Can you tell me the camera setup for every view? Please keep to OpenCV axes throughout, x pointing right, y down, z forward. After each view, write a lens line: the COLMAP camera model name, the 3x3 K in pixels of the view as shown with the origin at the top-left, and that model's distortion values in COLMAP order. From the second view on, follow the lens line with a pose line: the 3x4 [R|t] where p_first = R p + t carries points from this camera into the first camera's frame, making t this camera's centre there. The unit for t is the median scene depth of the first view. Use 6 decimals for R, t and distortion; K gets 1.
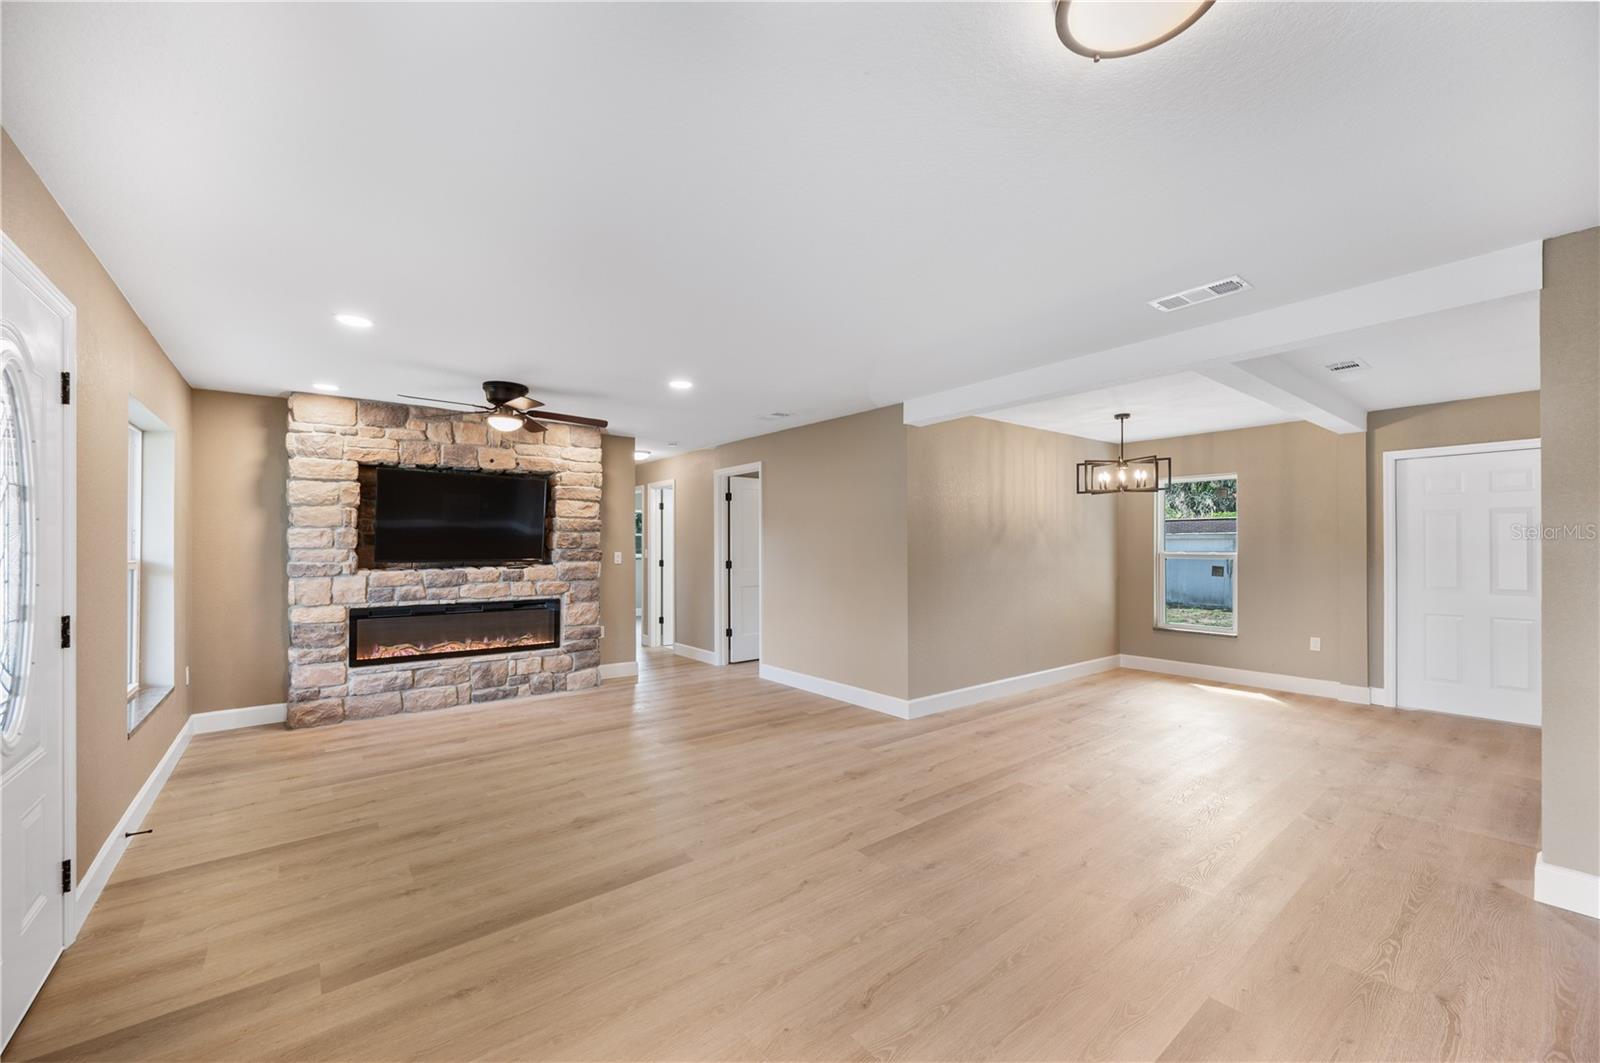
lens RADIAL K [[636.5, 0, 808.0], [0, 636.5, 545.2], [0, 0, 1]] dist [-0.000090, 0.000200]
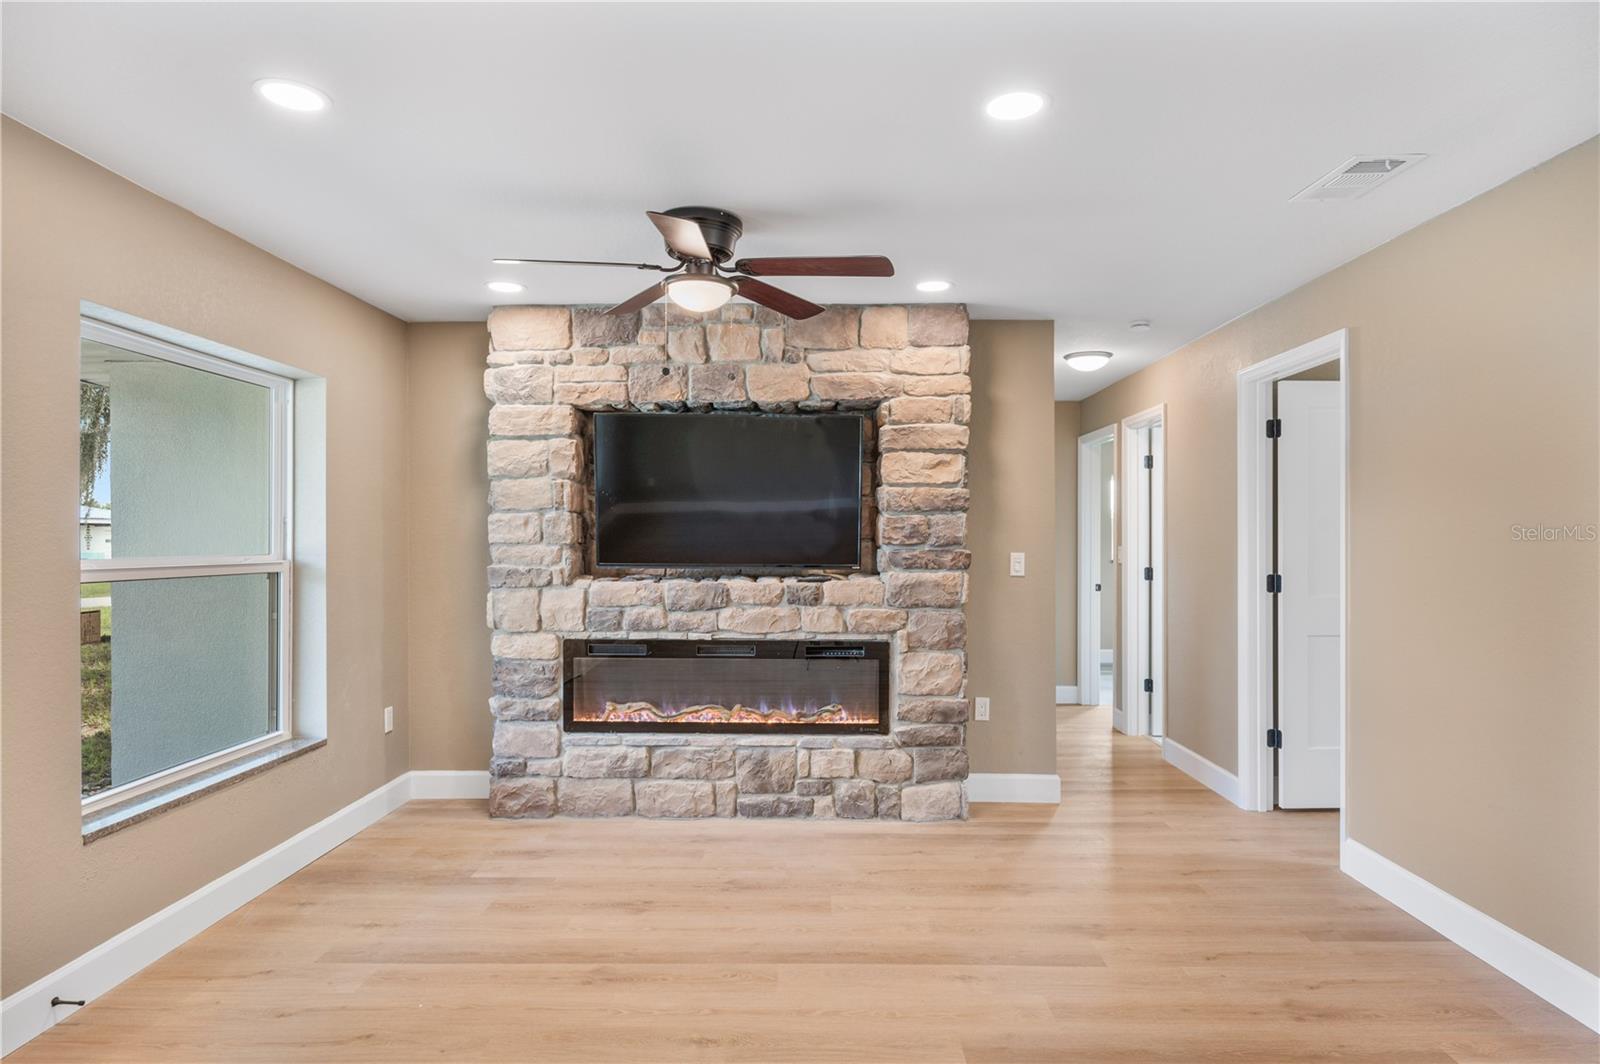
lens RADIAL K [[913.7, 0, 796.3], [0, 913.7, 537.8], [0, 0, 1]] dist [0.000486, -0.000706]
pose [[0.767975, 0.000575, -0.640480, 0.037867], [-0.000445, 1.000000, 0.000365, -0.001350], [0.640480, 0.000005, 0.767975, 0.446033]]
